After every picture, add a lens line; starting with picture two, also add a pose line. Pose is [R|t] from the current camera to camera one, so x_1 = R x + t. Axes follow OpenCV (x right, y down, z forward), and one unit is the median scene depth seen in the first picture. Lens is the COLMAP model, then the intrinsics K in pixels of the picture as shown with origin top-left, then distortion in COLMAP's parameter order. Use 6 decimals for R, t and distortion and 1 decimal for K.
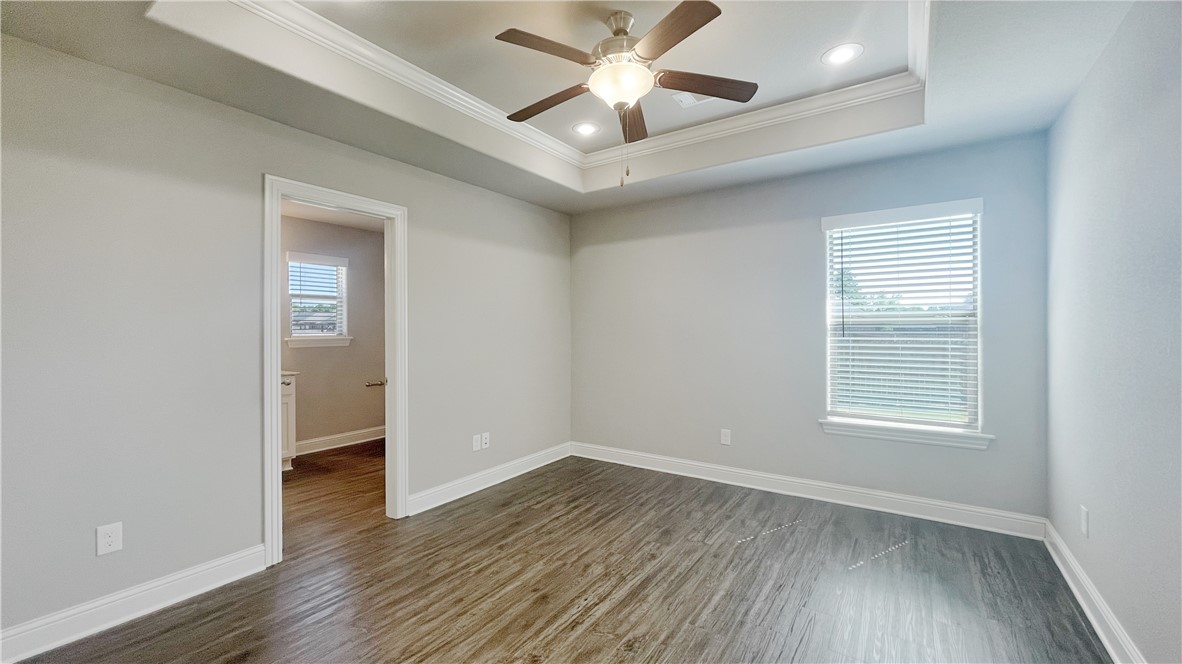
lens RADIAL K [[480.2, 0, 583.5], [0, 480.2, 331.2], [0, 0, 1]] dist [-0.010445, 0.007888]
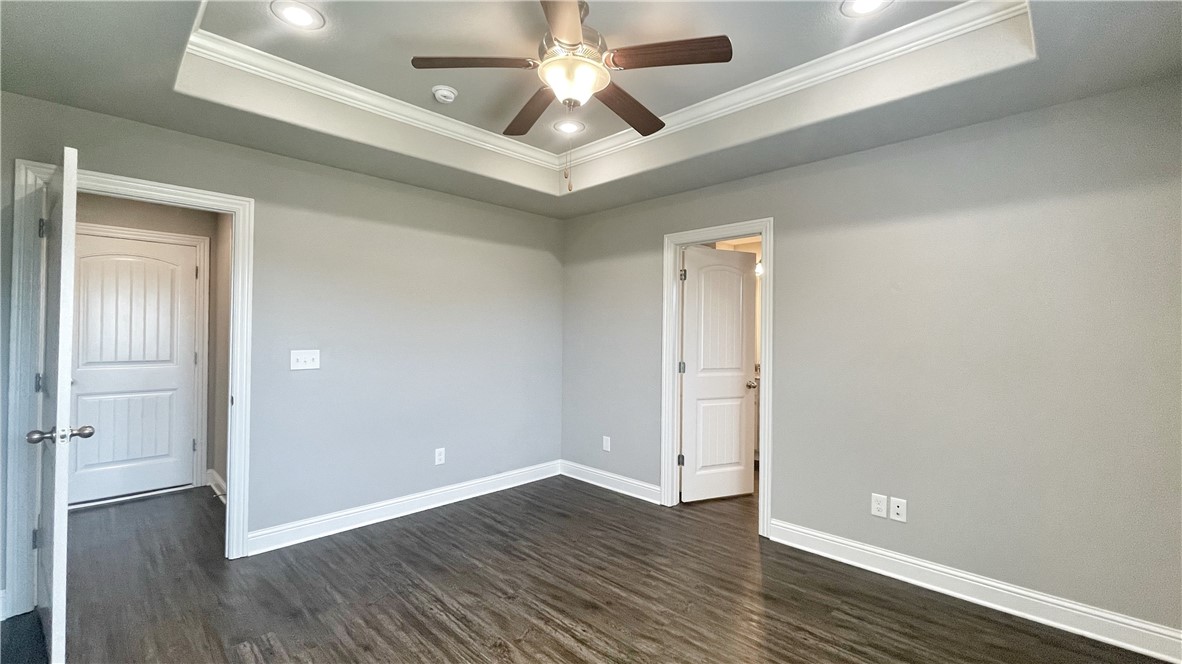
lens RADIAL K [[480.2, 0, 583.5], [0, 480.2, 331.2], [0, 0, 1]] dist [-0.010445, 0.007888]
pose [[-0.169399, -0.004374, -0.985538, 0.841910], [-0.012154, 0.999923, -0.002349, -0.033580], [0.985473, 0.011581, -0.169439, 1.019242]]
